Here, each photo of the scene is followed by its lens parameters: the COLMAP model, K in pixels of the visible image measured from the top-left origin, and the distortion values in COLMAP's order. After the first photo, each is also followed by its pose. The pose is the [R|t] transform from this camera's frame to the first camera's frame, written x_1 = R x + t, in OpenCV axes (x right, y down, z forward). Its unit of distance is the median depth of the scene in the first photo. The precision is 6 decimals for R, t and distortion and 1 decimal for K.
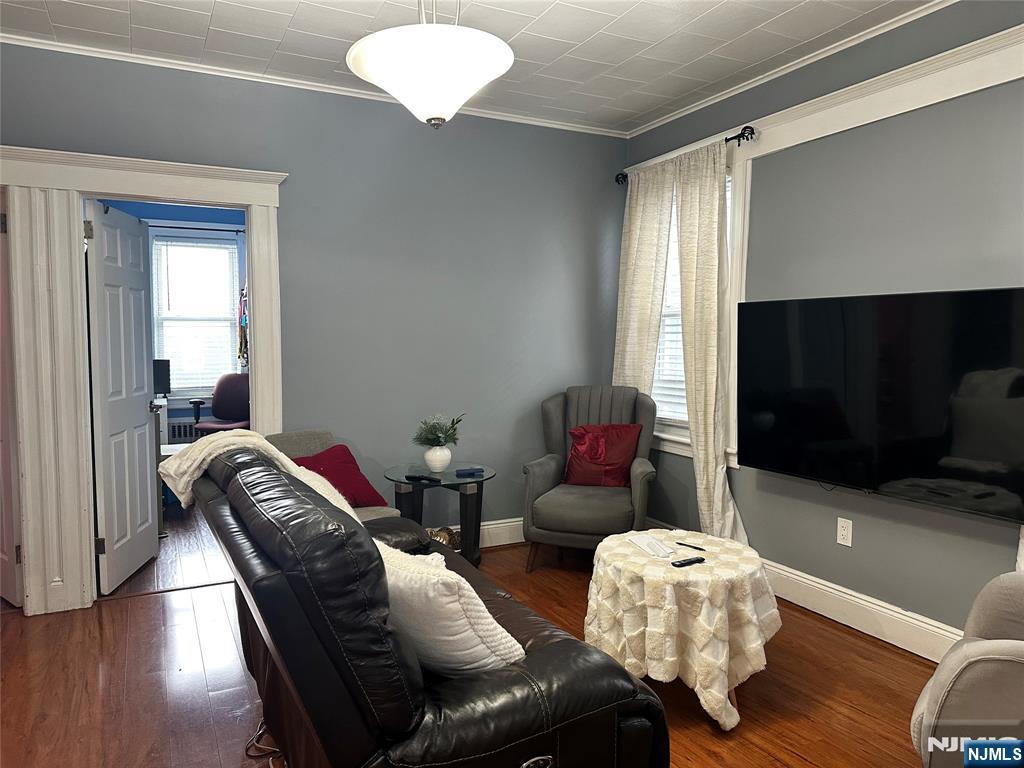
lens RADIAL K [[722.6, 0, 509.7], [0, 722.6, 379.1], [0, 0, 1]] dist [0.107123, -0.135846]
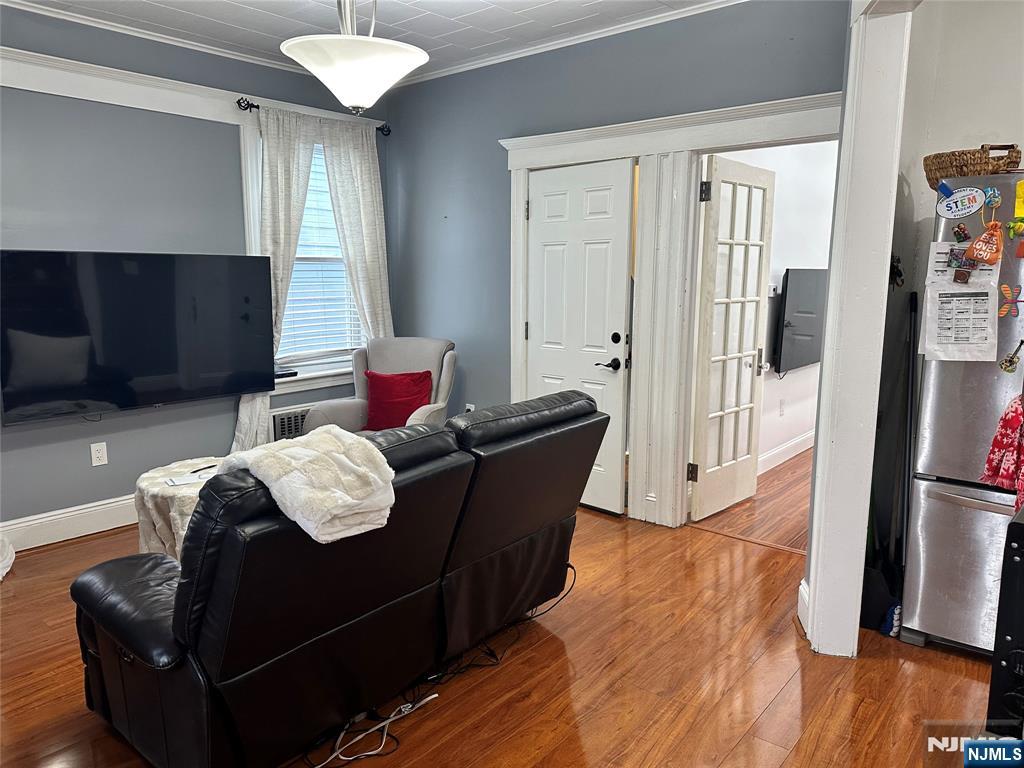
lens RADIAL K [[717.4, 0, 512.0], [0, 717.4, 384.0], [0, 0, 1]] dist [0.107887, -0.141336]
pose [[-0.393233, -0.145761, 0.907811, -0.750105], [0.049241, 0.982598, 0.179098, -0.068186], [-0.918119, 0.115129, -0.379213, 0.739432]]
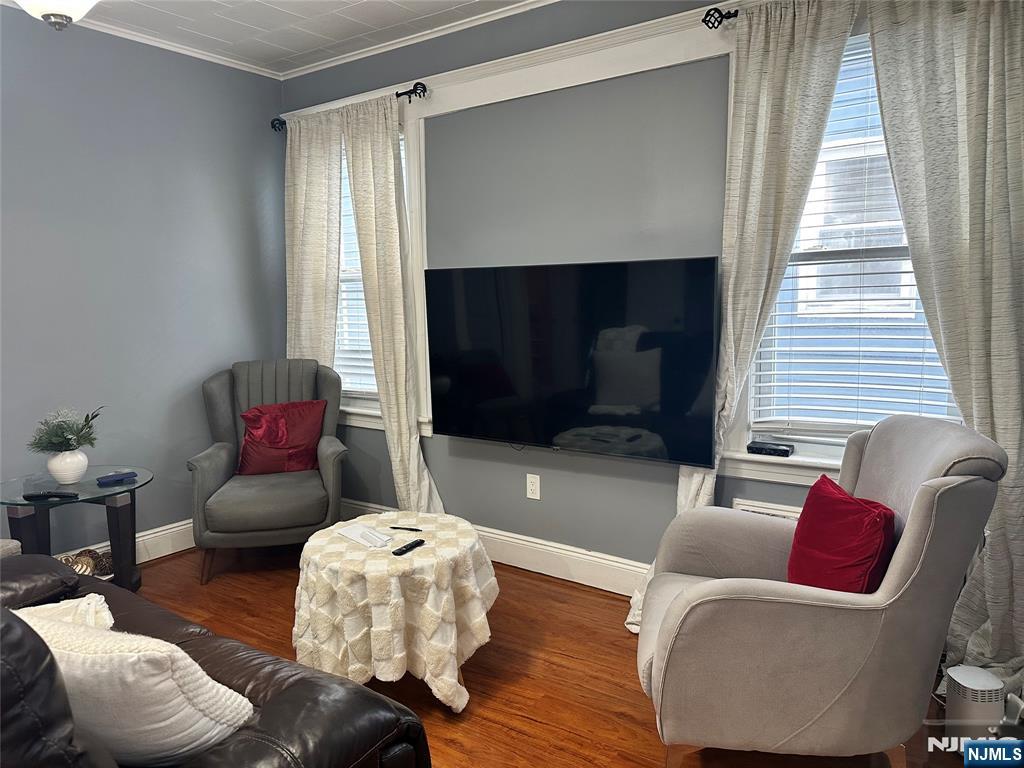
lens RADIAL K [[722.6, 0, 509.7], [0, 722.6, 379.1], [0, 0, 1]] dist [0.107123, -0.135846]
pose [[0.883572, -0.071322, 0.462832, -0.041993], [0.045826, 0.996759, 0.066114, -0.015772], [-0.466048, -0.037207, 0.883977, 0.082842]]
